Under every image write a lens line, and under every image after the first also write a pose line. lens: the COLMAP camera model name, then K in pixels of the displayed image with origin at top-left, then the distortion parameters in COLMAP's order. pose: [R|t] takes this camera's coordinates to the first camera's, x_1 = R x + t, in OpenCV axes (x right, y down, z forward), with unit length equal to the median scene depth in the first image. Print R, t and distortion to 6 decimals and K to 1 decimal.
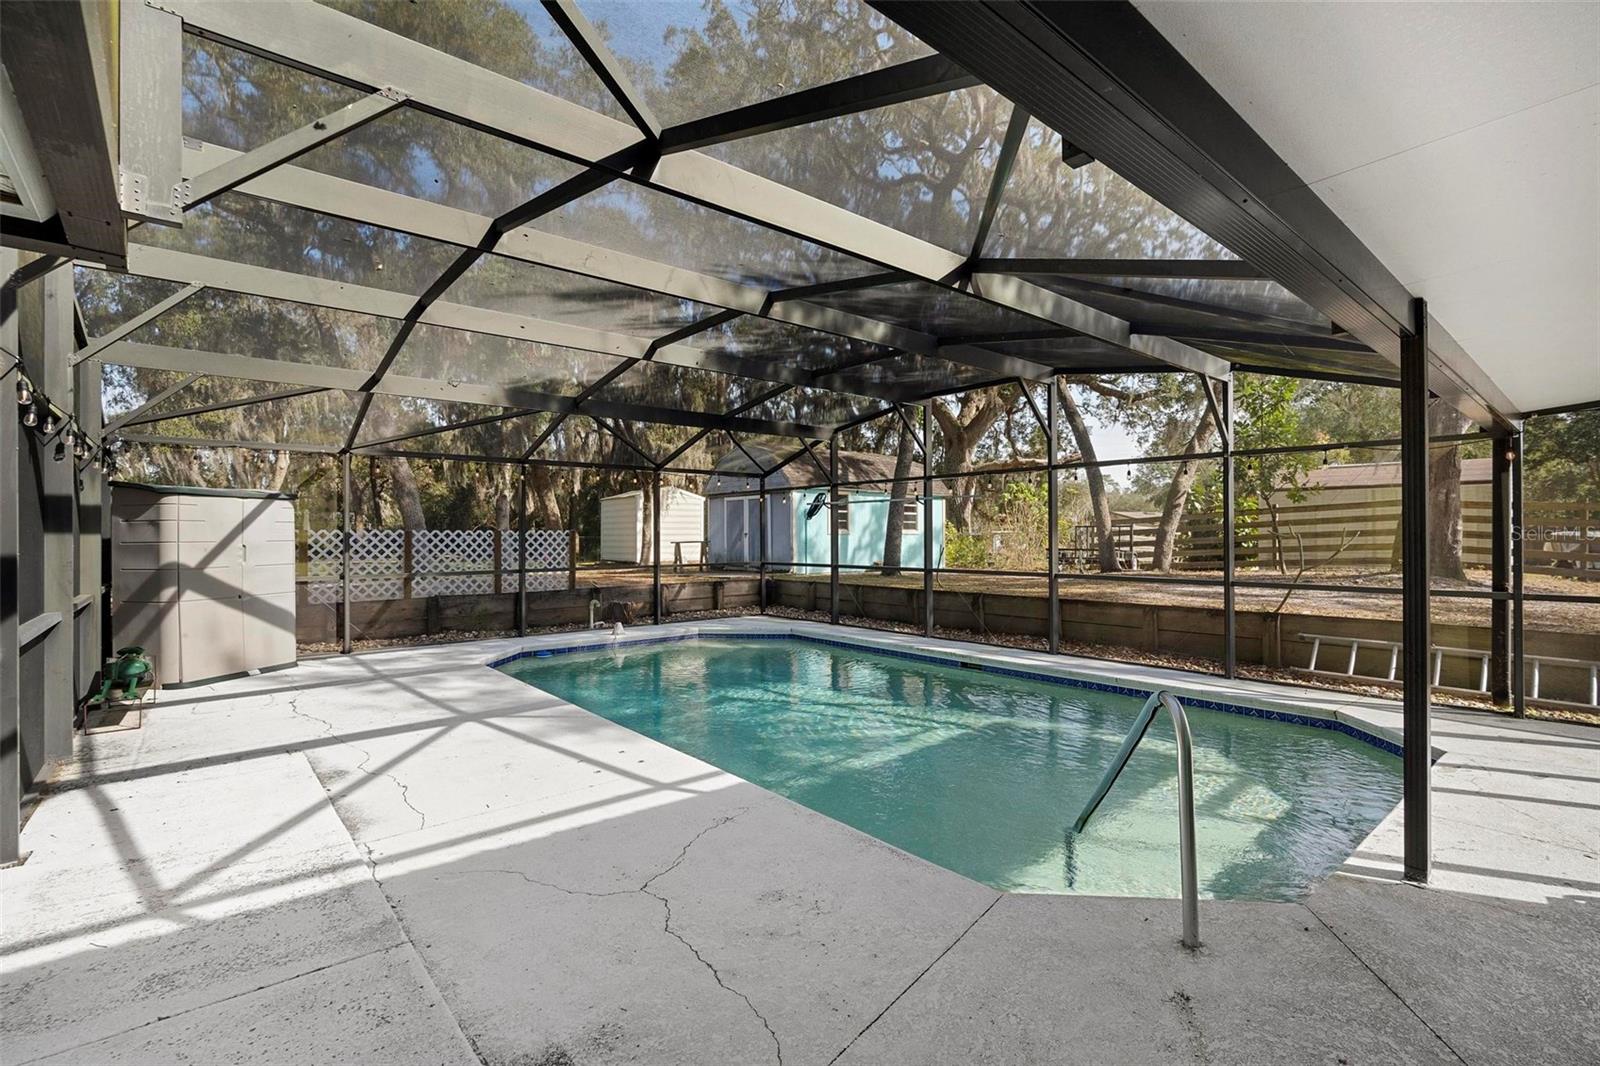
lens RADIAL K [[729.0, 0, 792.0], [0, 729.0, 531.5], [0, 0, 1]] dist [-0.013139, 0.003215]
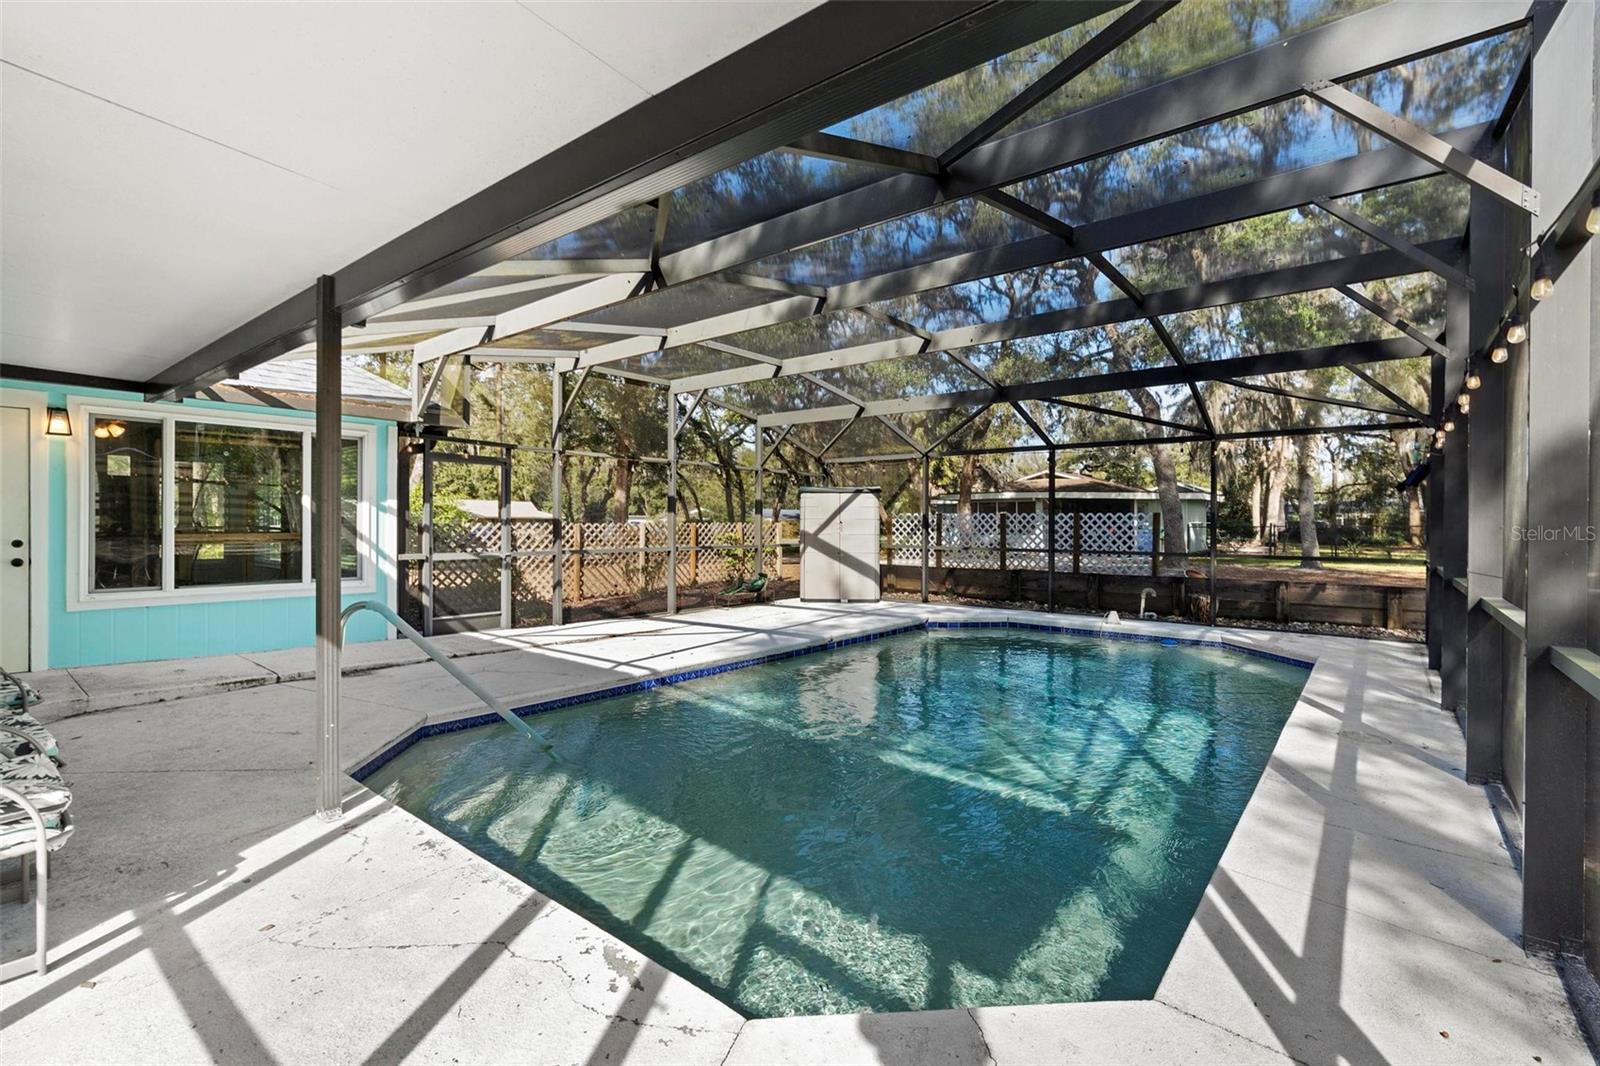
lens RADIAL K [[729.0, 0, 788.0], [0, 729.0, 529.9], [0, 0, 1]] dist [-0.013139, 0.003215]
pose [[0.167448, 0.014547, -0.985774, 0.765647], [-0.003743, 0.999893, 0.014120, 0.013333], [0.985874, 0.001326, 0.167485, 0.558803]]
